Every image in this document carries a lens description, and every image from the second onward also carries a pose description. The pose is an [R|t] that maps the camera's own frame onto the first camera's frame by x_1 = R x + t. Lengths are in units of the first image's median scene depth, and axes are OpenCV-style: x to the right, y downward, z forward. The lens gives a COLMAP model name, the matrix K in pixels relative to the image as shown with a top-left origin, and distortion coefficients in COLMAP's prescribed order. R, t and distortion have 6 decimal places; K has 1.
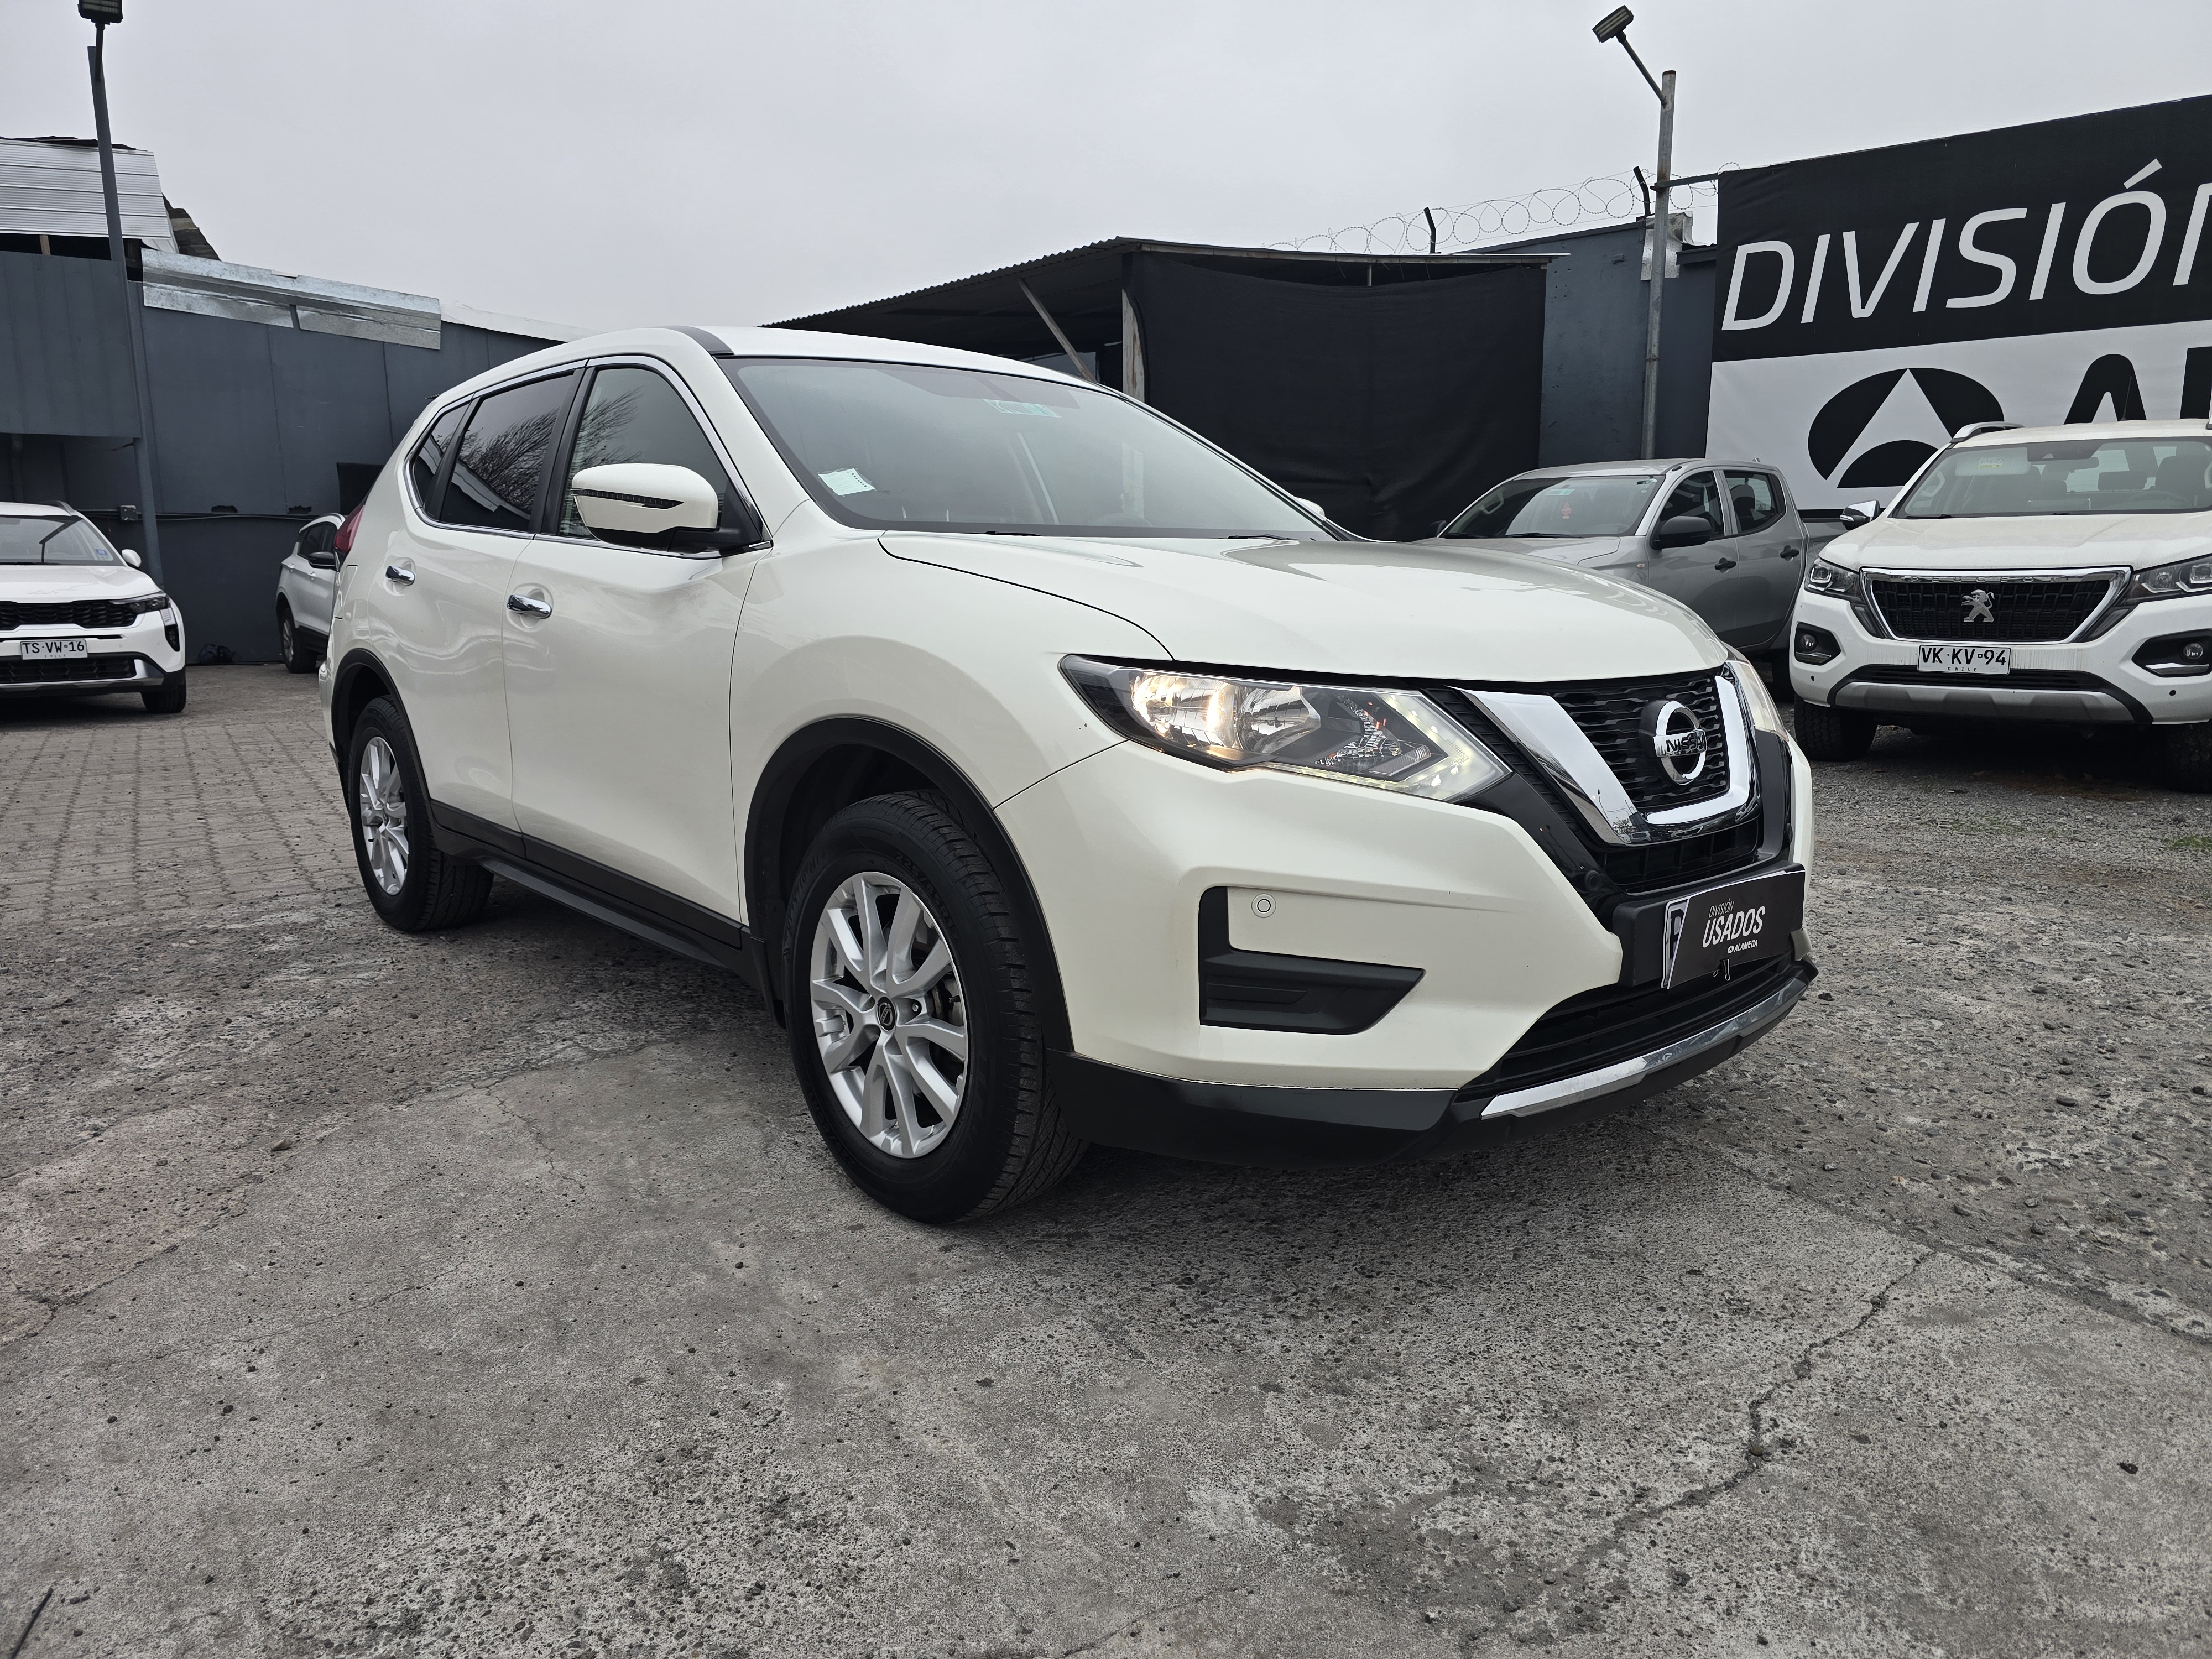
lens RADIAL K [[1483.4, 0, 1109.6], [0, 1483.4, 814.9], [0, 0, 1]] dist [0.052211, -0.045715]
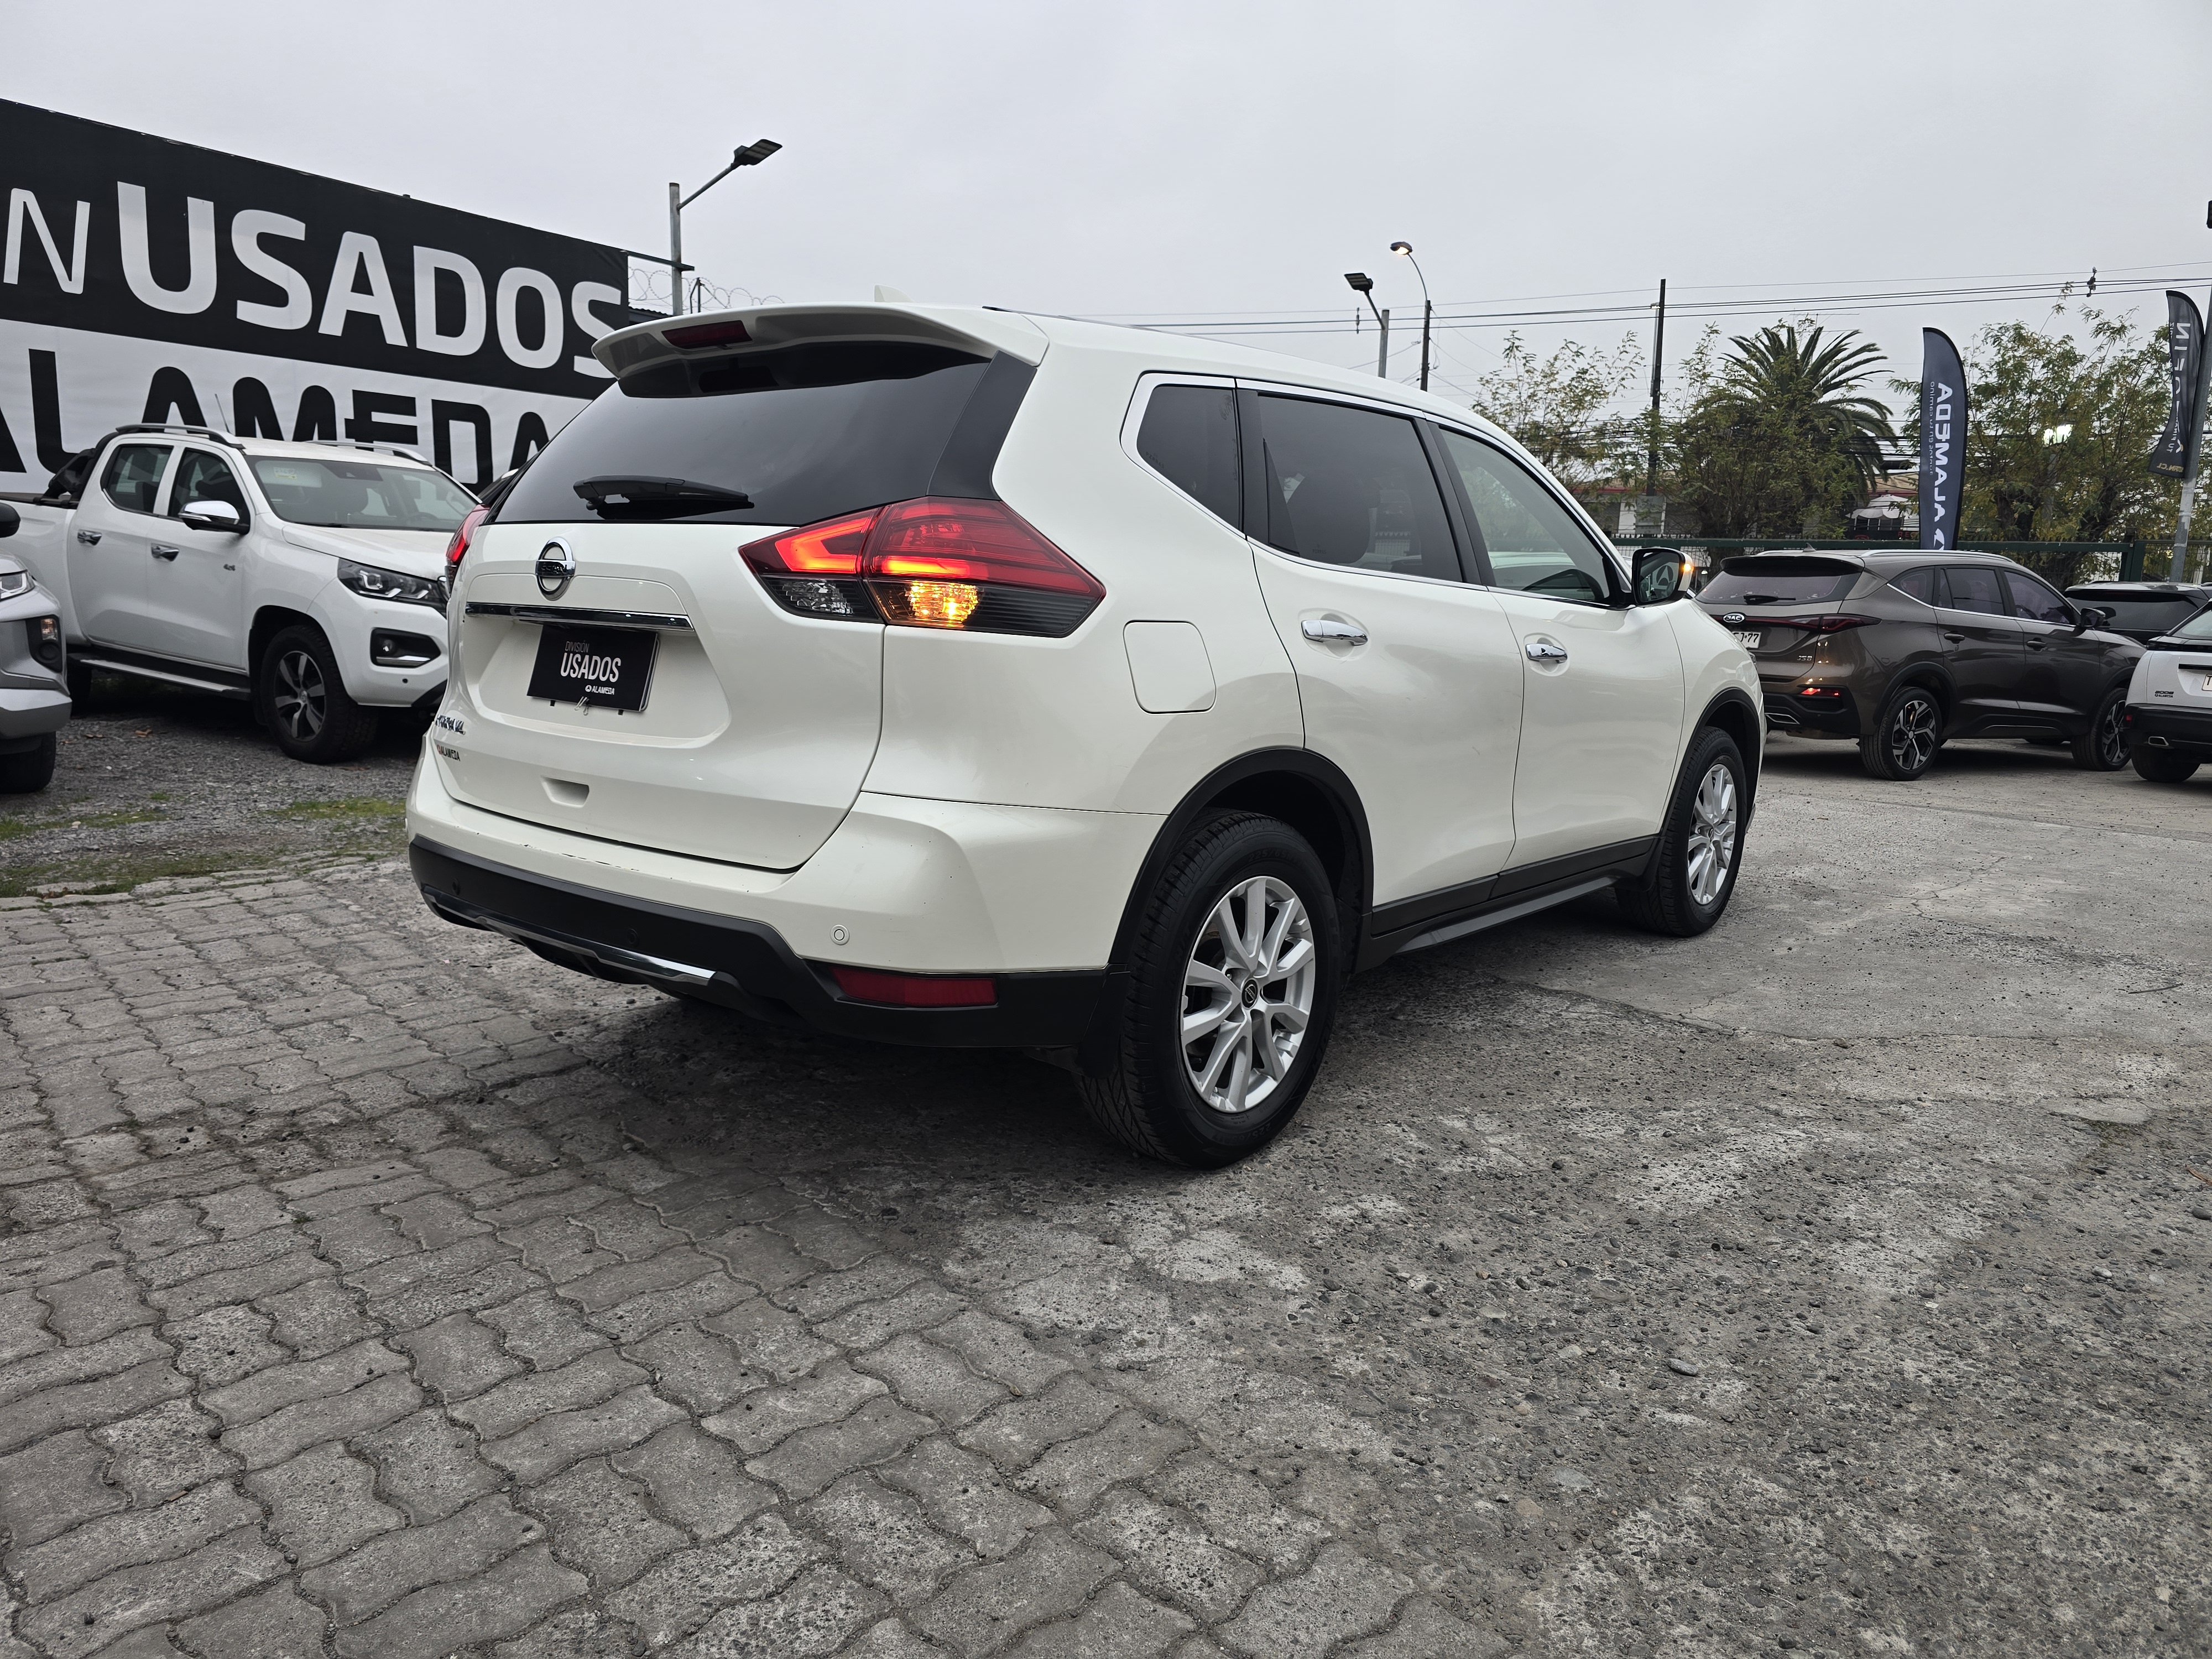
lens RADIAL K [[1483.4, 0, 1099.7], [0, 1483.4, 845.3], [0, 0, 1]] dist [0.052211, -0.045715]
pose [[-0.154047, -0.176525, 0.972167, -1.387269], [0.137094, 0.970576, 0.197960, -0.255839], [-0.978506, 0.163773, -0.125314, 1.431334]]
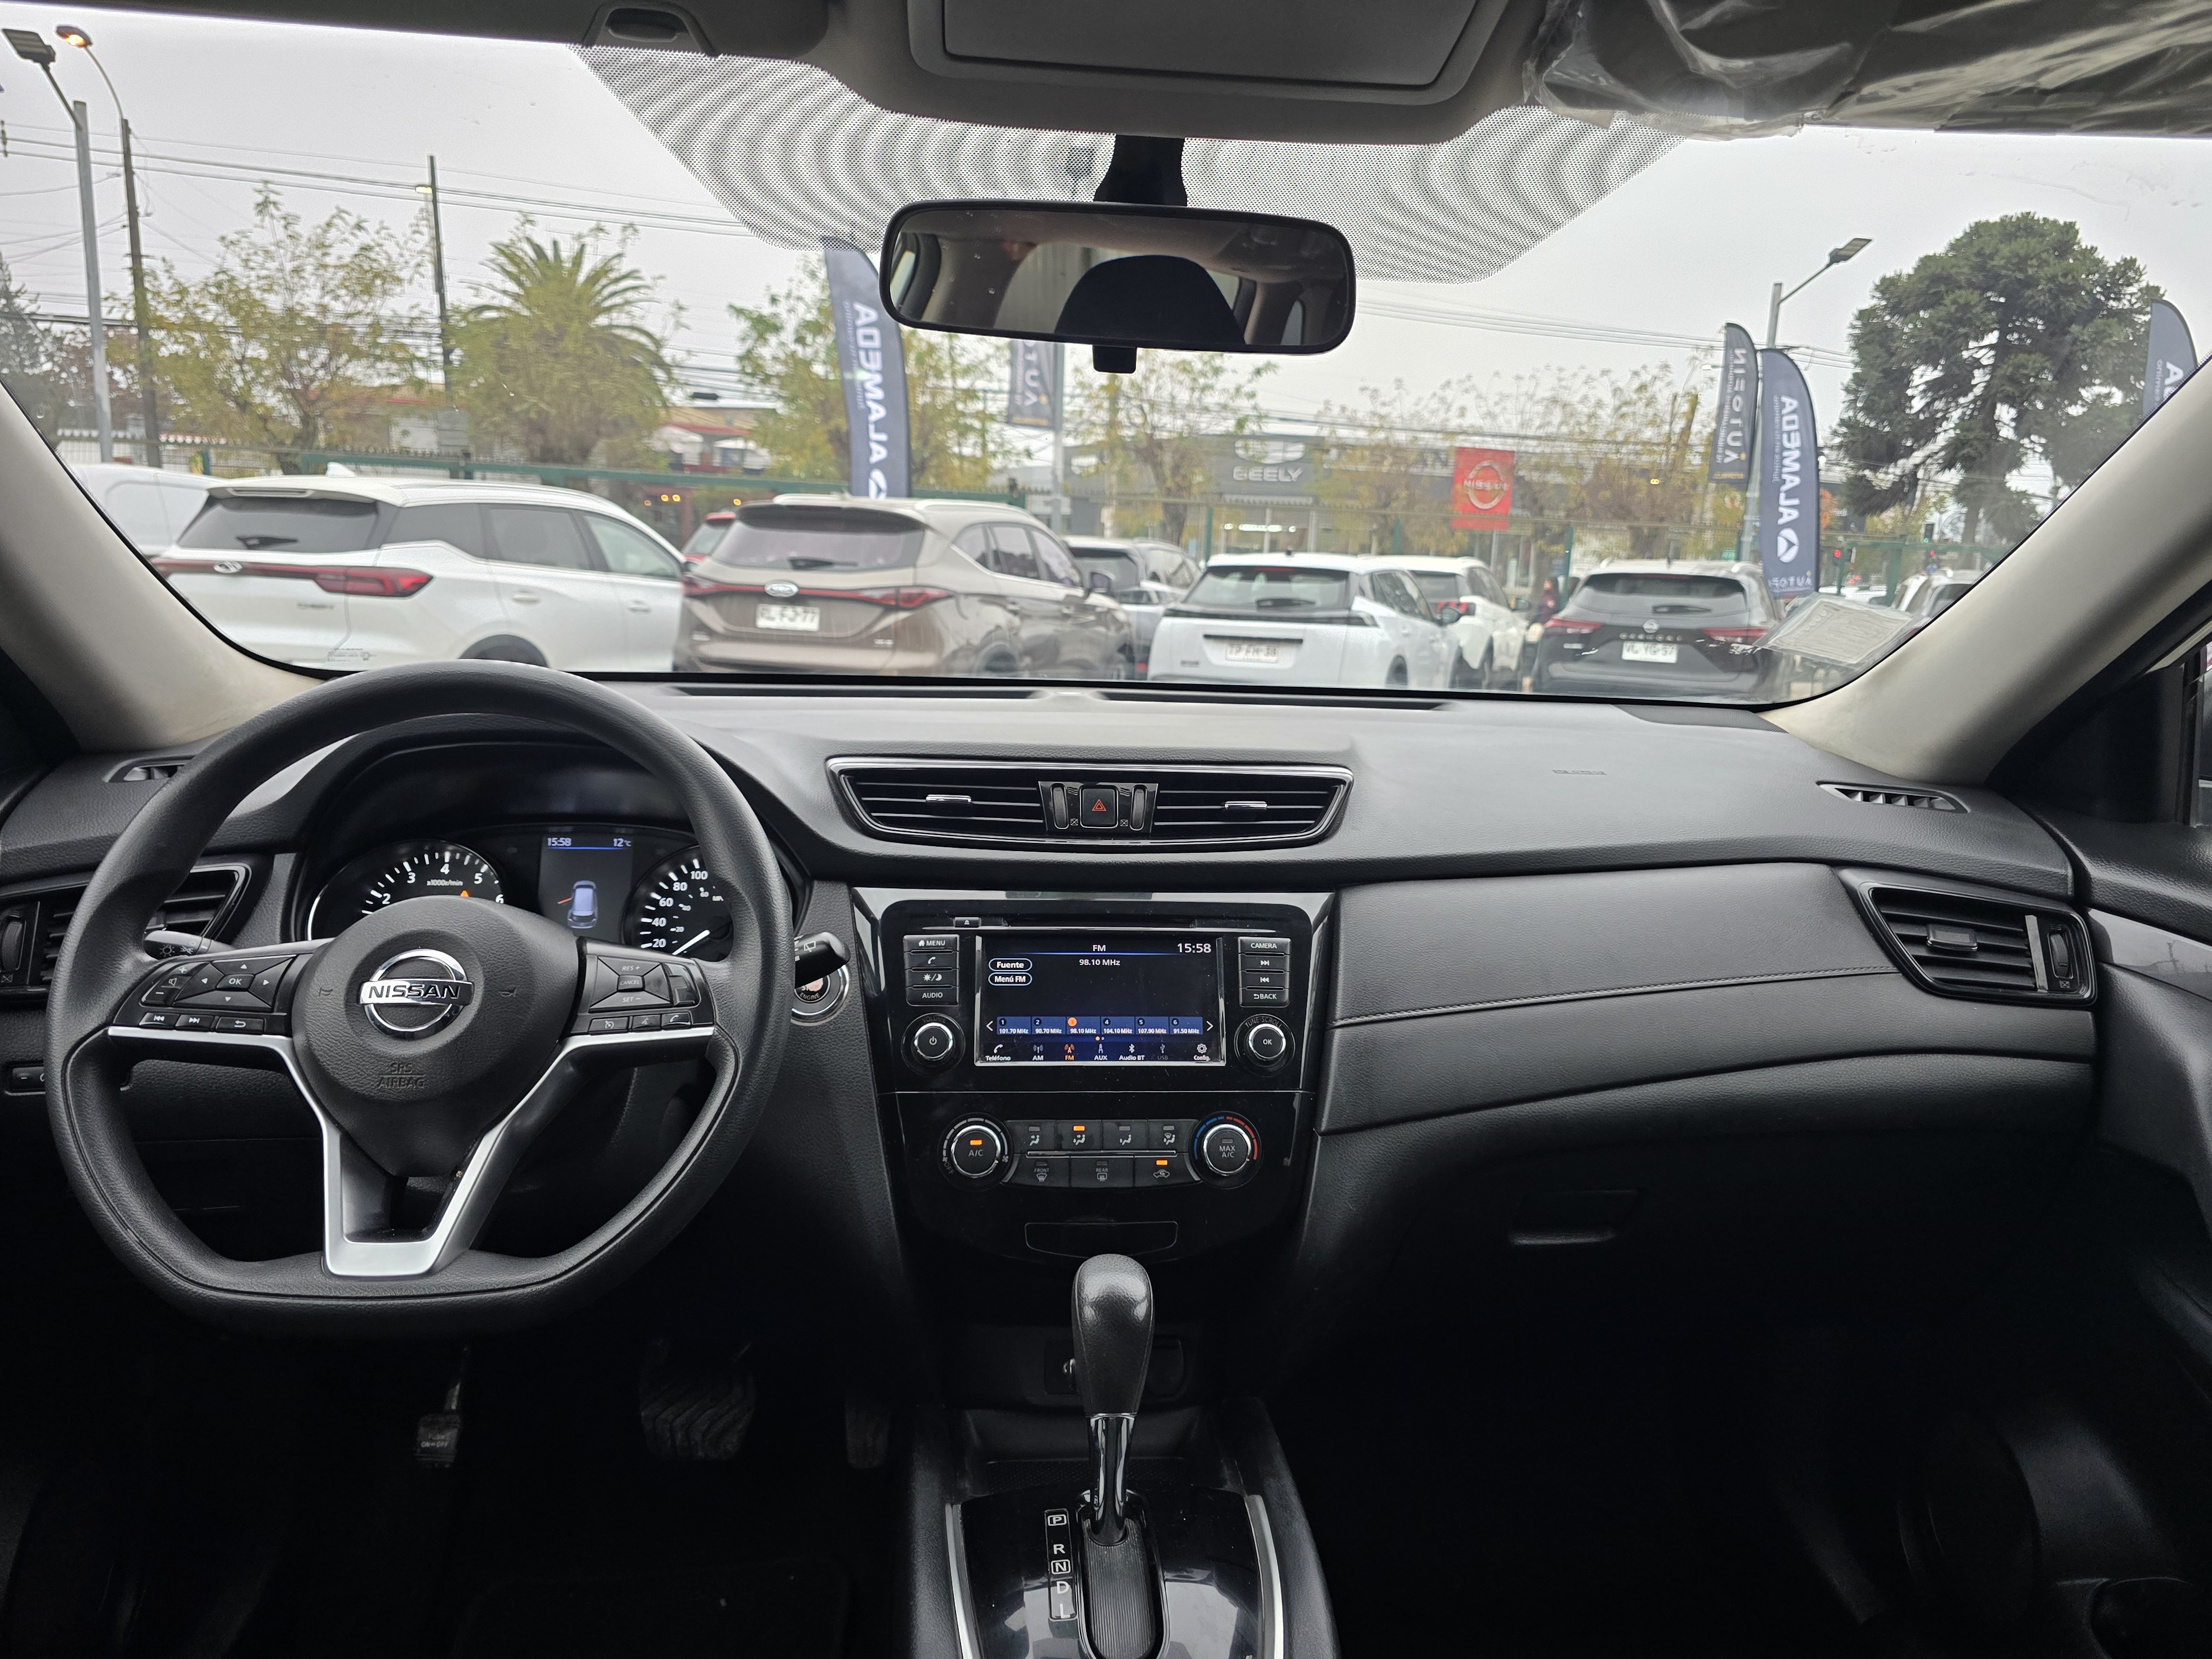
lens RADIAL K [[1483.4, 0, 1136.7], [0, 1483.4, 819.7], [0, 0, 1]] dist [0.052211, -0.045715]
pose [[-0.811083, -0.135838, 0.568940, -0.206931], [0.058697, 0.948850, 0.310223, -0.253174], [-0.581979, 0.285011, -0.761623, 1.163287]]
